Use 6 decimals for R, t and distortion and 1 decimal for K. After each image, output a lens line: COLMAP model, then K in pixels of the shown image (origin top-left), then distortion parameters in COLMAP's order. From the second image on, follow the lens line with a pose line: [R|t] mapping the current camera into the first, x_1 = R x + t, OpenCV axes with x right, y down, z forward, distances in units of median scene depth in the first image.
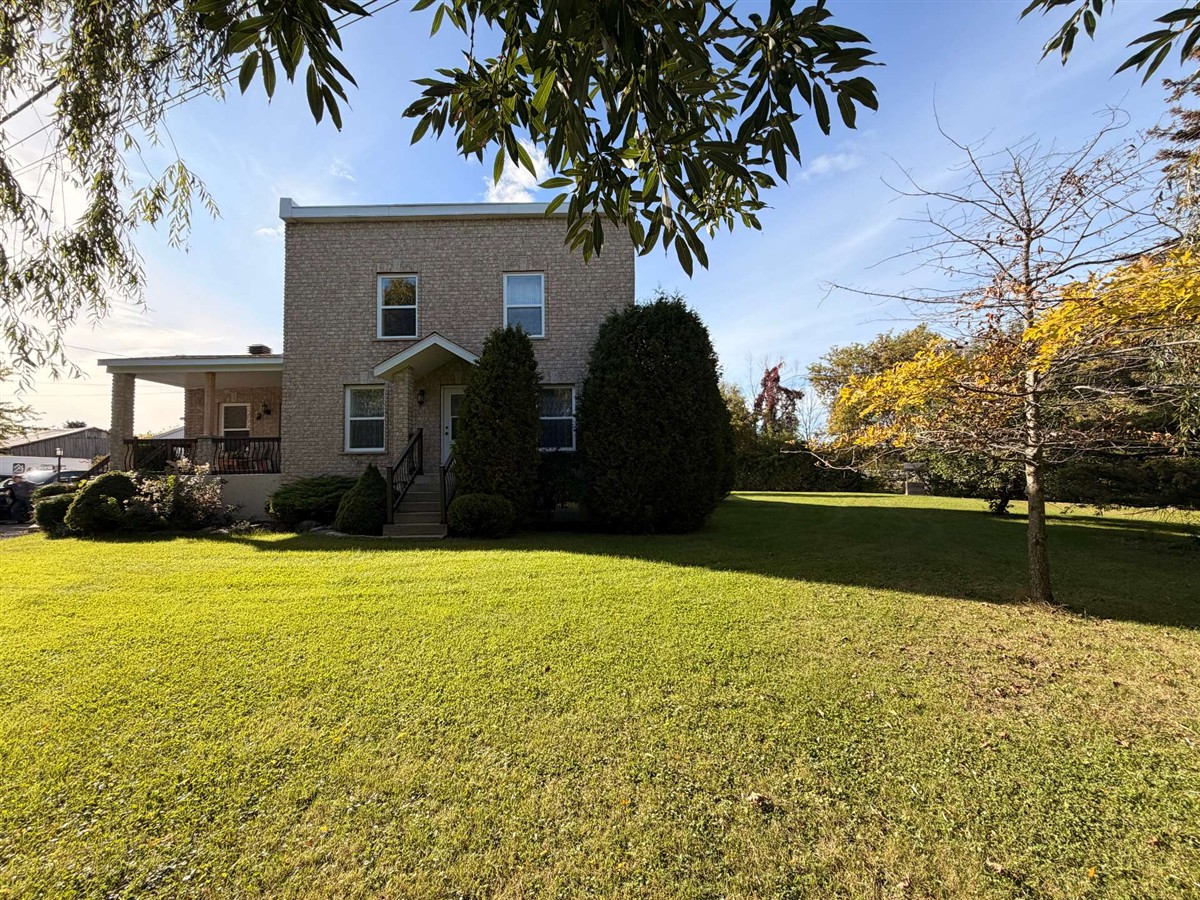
lens RADIAL K [[488.1, 0, 600.0], [0, 488.1, 450.0], [0, 0, 1]] dist [0.002308, 0.000054]
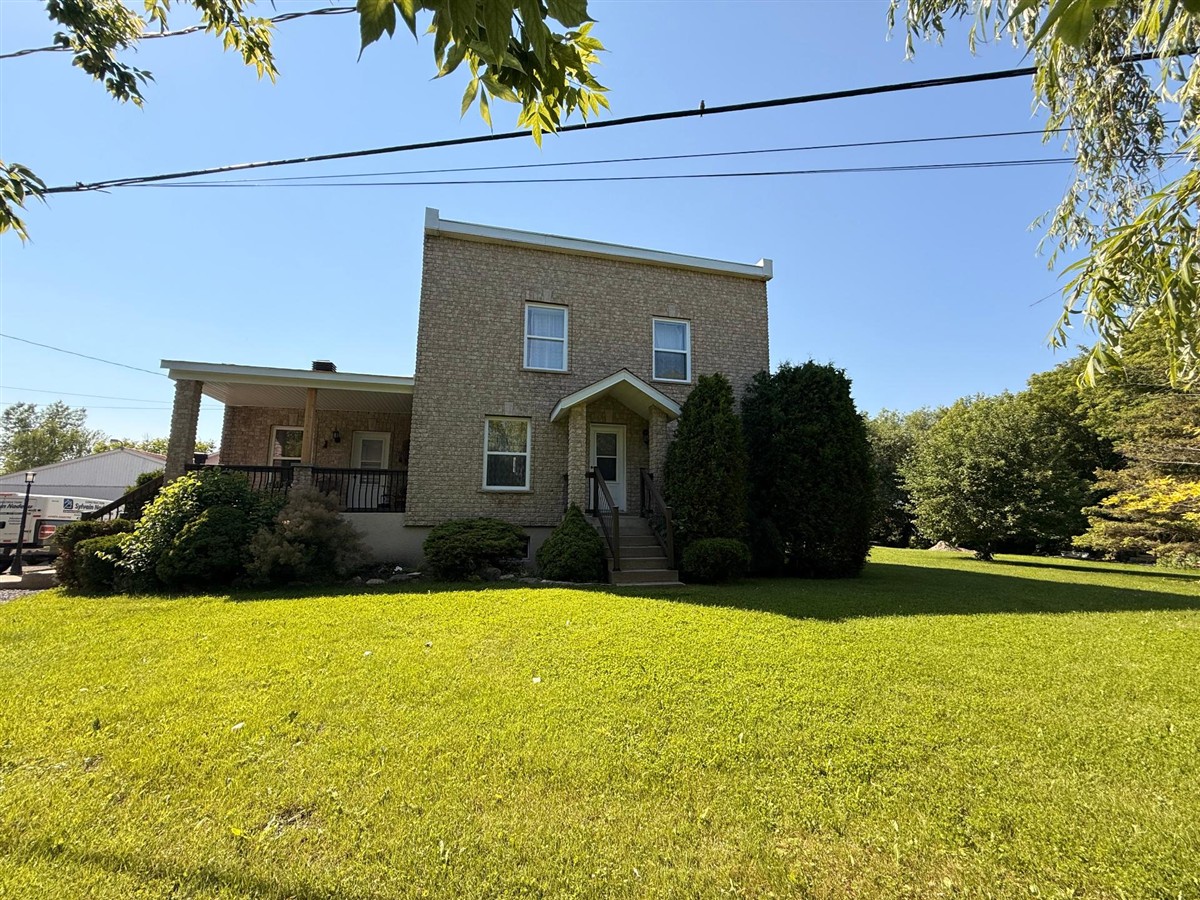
lens RADIAL K [[488.1, 0, 600.0], [0, 488.1, 450.0], [0, 0, 1]] dist [0.002308, 0.000054]
pose [[0.966863, 0.054424, 0.249427, -0.537576], [-0.028510, 0.993919, -0.106354, 0.020358], [-0.253699, 0.095719, 0.962536, 0.085314]]
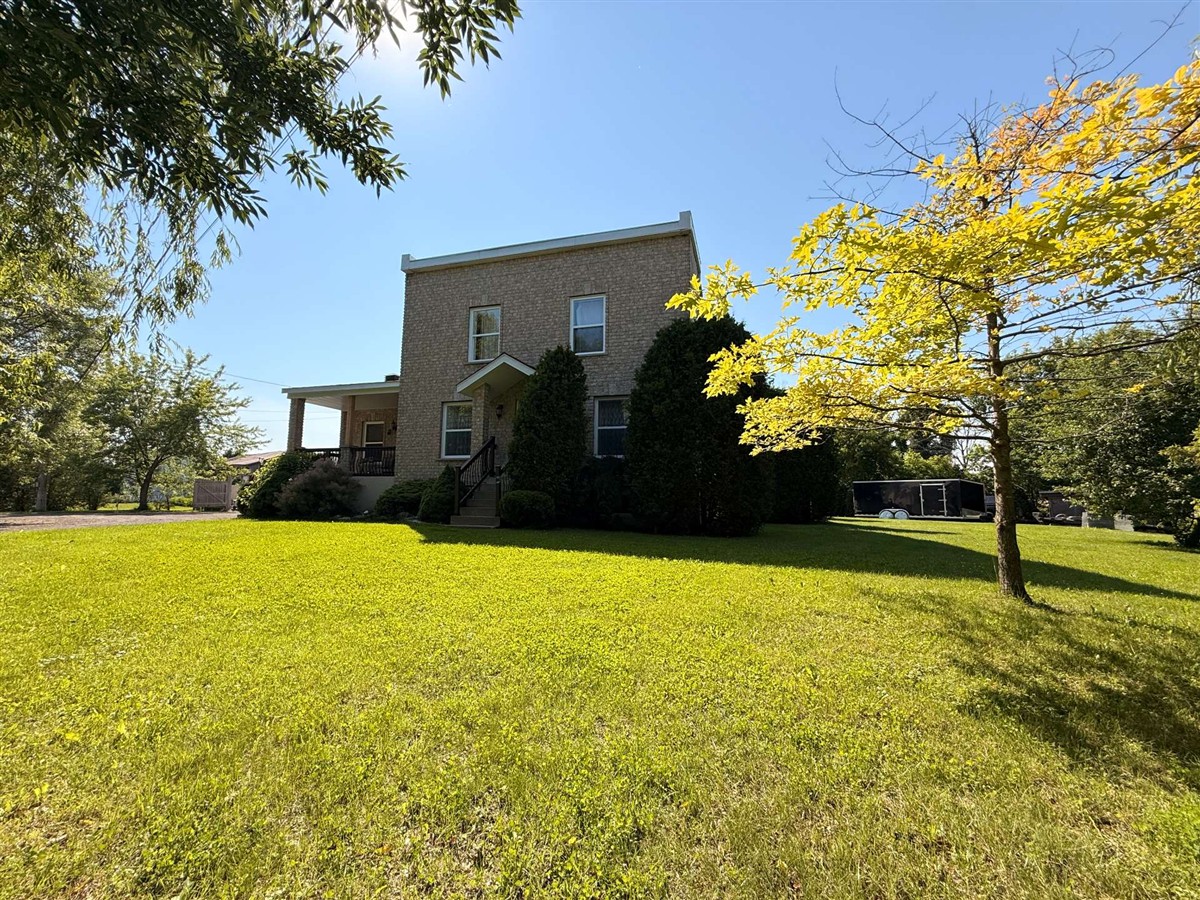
lens RADIAL K [[488.1, 0, 600.0], [0, 488.1, 450.0], [0, 0, 1]] dist [0.002308, 0.000054]
pose [[0.961372, -0.001924, -0.275245, 0.172107], [-0.012800, 0.998581, -0.051688, 0.039290], [0.274954, 0.053215, 0.959984, -0.030335]]
